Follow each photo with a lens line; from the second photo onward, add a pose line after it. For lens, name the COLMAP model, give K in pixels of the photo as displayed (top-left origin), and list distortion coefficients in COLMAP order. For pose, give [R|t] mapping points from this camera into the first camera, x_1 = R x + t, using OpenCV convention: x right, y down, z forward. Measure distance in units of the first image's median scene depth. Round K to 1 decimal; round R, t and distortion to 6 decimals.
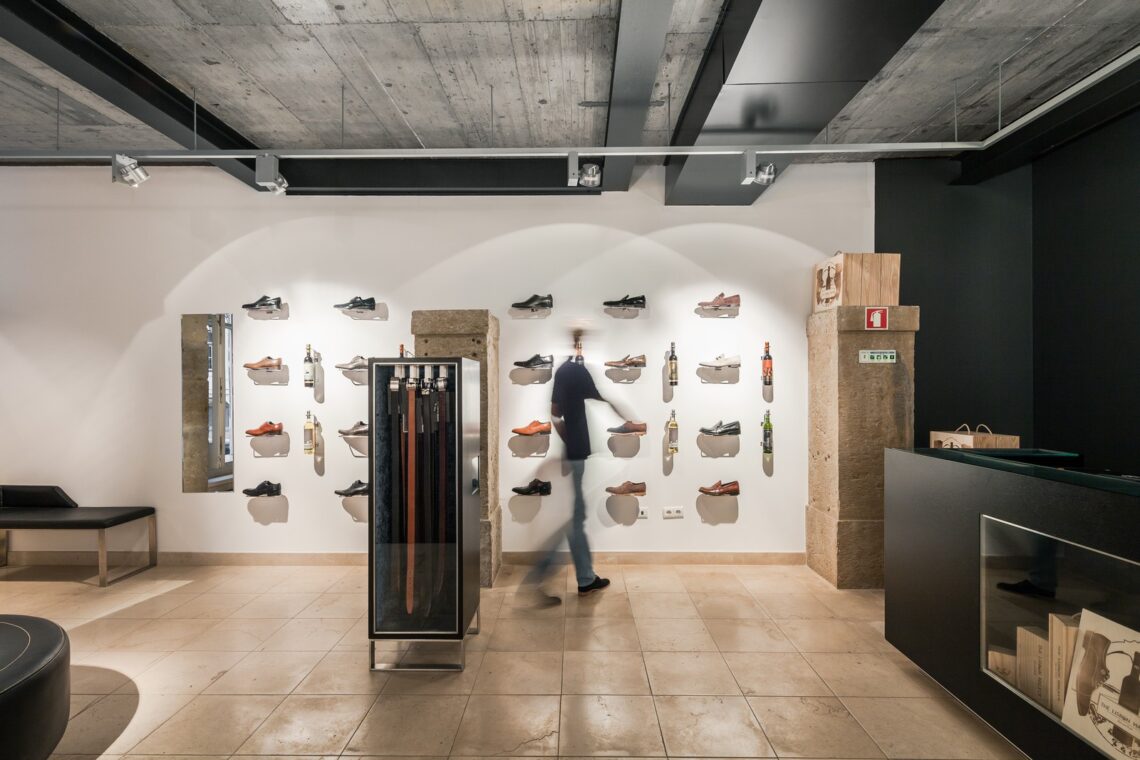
lens RADIAL K [[567.8, 0, 577.5], [0, 567.8, 386.2], [0, 0, 1]] dist [0.006468, -0.000824]
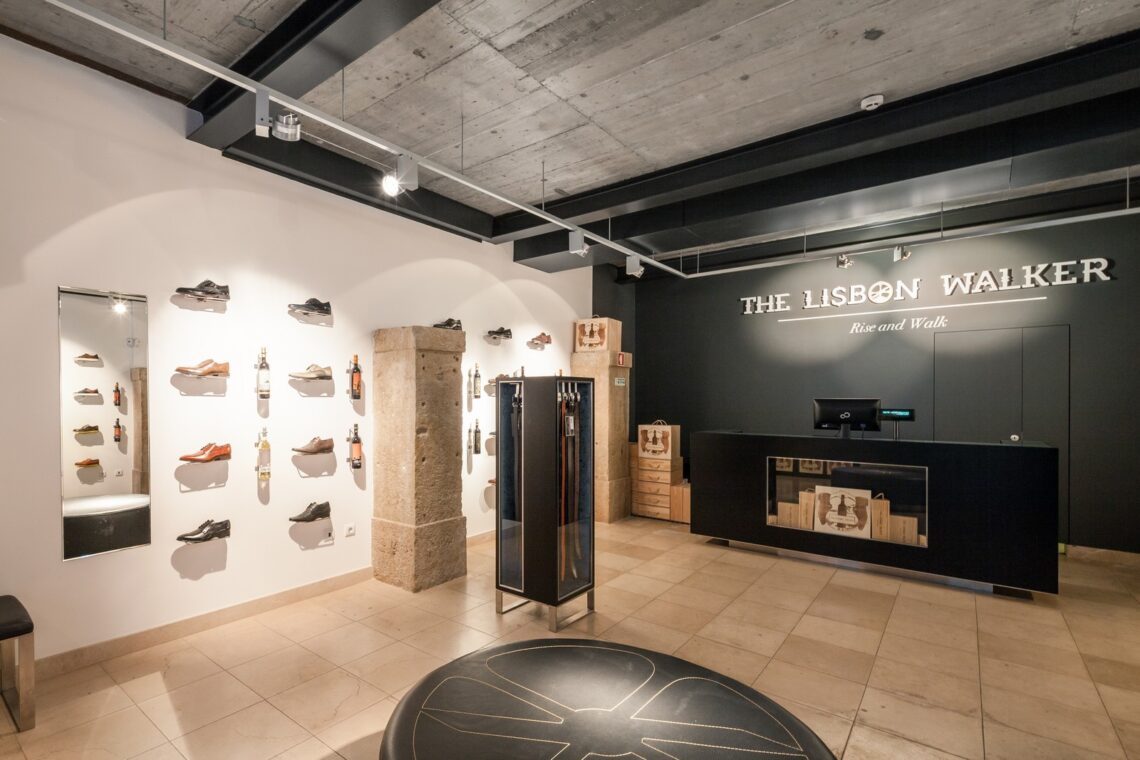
lens RADIAL K [[531.1, 0, 515.7], [0, 531.1, 398.7], [0, 0, 1]] dist [0.011539, -0.004006]
pose [[0.643066, 0.003790, 0.765801, -0.833717], [-0.005631, 0.999984, -0.000220, -0.000271], [-0.765790, -0.004171, 0.643077, 0.216532]]
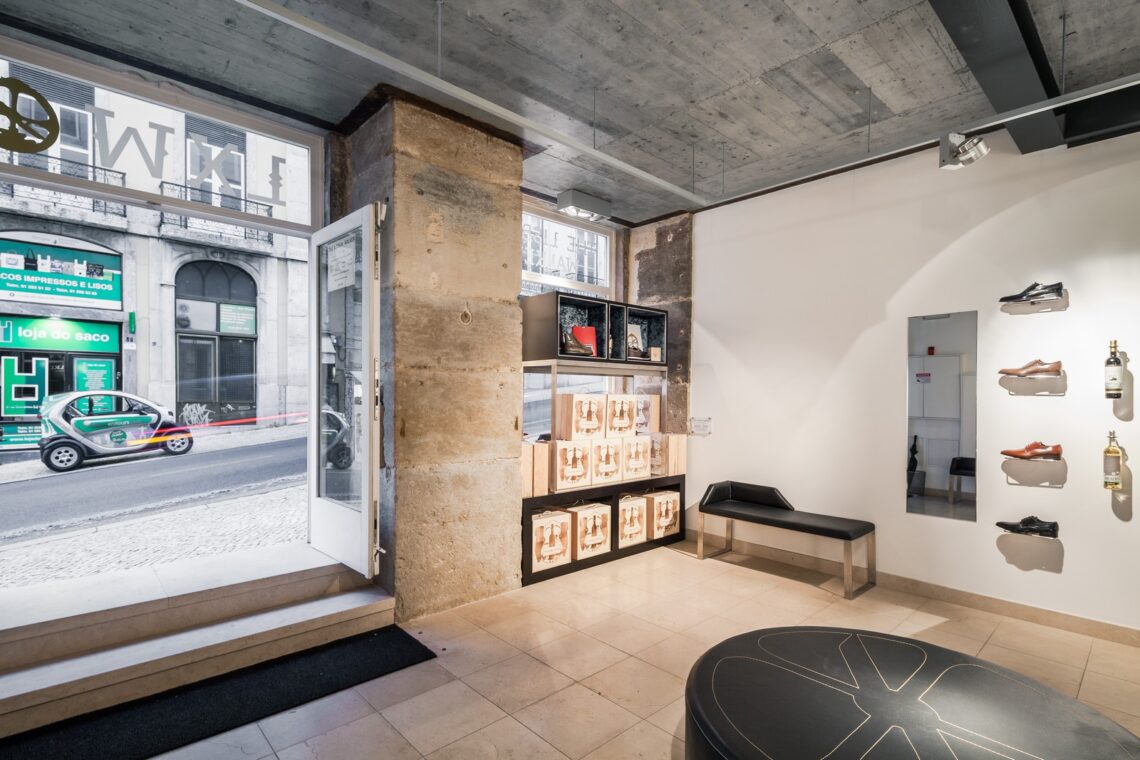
lens RADIAL K [[567.8, 0, 544.1], [0, 567.8, 399.4], [0, 0, 1]] dist [0.006468, -0.000824]
pose [[0.668148, 0.013502, -0.743906, -0.411747], [-0.008329, 0.999908, 0.010668, 0.000852], [0.743982, -0.000932, 0.668200, -0.041201]]
